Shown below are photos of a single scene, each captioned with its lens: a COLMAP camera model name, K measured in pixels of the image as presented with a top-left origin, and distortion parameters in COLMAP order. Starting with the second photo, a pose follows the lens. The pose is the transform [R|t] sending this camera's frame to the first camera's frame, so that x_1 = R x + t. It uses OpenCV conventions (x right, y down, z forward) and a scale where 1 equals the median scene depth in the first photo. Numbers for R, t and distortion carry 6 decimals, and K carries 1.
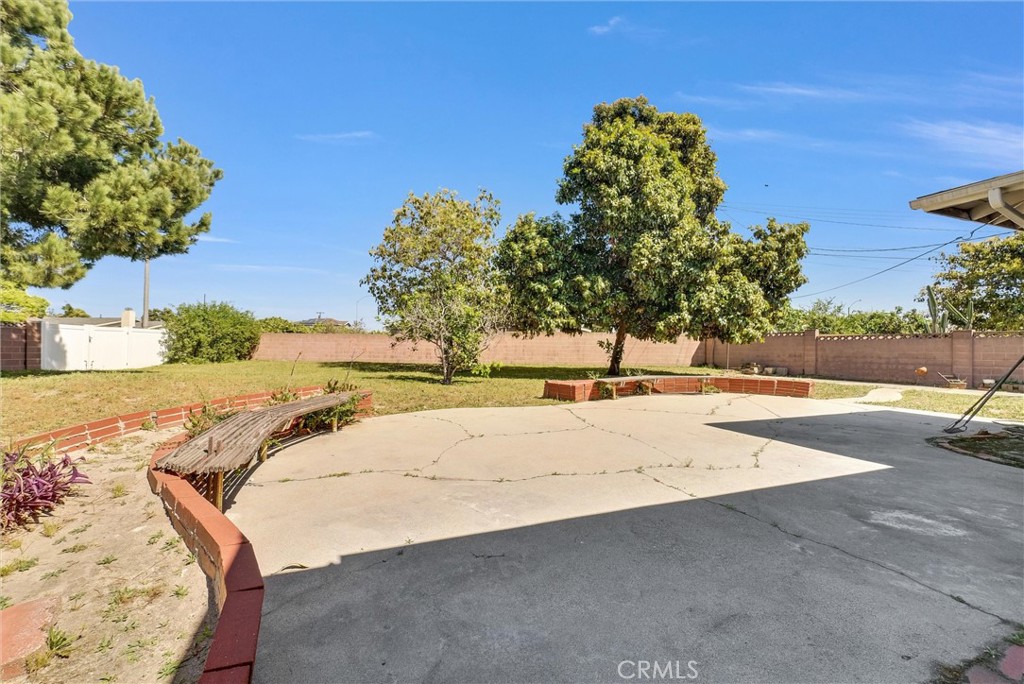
lens RADIAL K [[425.9, 0, 512.0], [0, 425.9, 362.0], [0, 0, 1]] dist [0.001291, -0.000141]
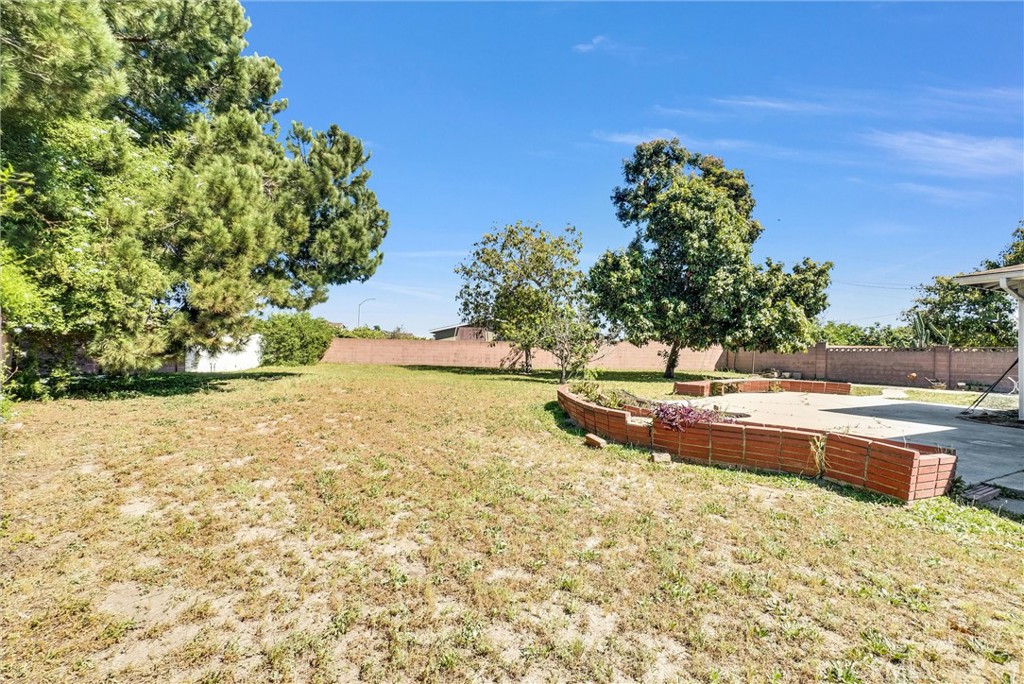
lens RADIAL K [[433.5, 0, 511.7], [0, 433.5, 361.9], [0, 0, 1]] dist [-0.001143, 0.014598]
pose [[0.998053, 0.009187, 0.061685, -0.372405], [-0.008469, 0.999893, -0.011893, 0.005377], [-0.061788, 0.011347, 0.998025, -0.265240]]
